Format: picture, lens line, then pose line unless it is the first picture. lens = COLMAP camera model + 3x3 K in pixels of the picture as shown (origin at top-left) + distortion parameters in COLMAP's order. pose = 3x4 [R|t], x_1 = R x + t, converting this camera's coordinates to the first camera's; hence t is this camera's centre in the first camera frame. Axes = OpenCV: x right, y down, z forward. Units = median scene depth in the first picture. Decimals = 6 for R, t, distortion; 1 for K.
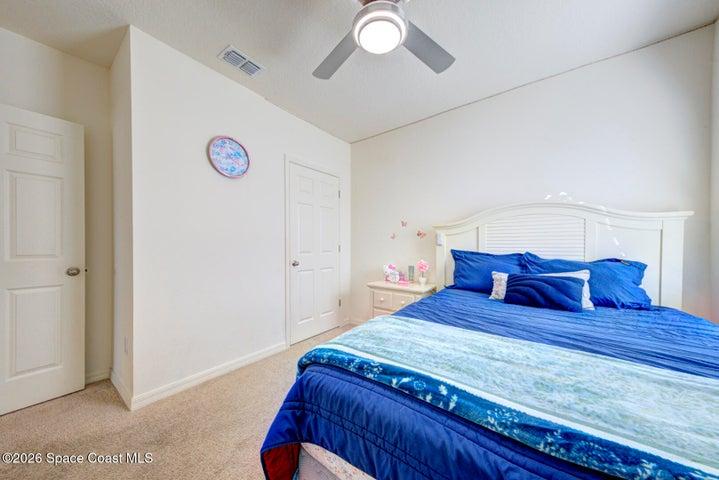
lens RADIAL K [[246.5, 0, 357.4], [0, 246.5, 248.0], [0, 0, 1]] dist [0.020649, -0.000113]
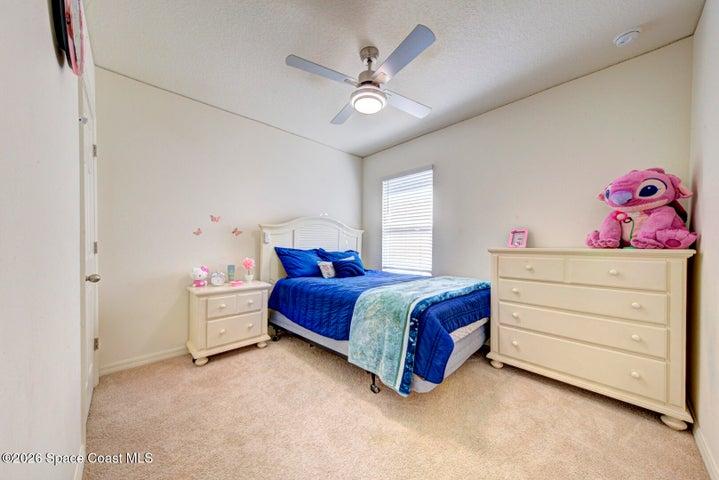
lens RADIAL K [[246.5, 0, 357.4], [0, 246.5, 248.0], [0, 0, 1]] dist [0.020649, -0.000113]
pose [[0.167833, -0.012356, 0.985738, -0.703696], [0.002865, 0.999923, 0.012046, -0.002058], [-0.985811, 0.000803, 0.167855, 0.414086]]
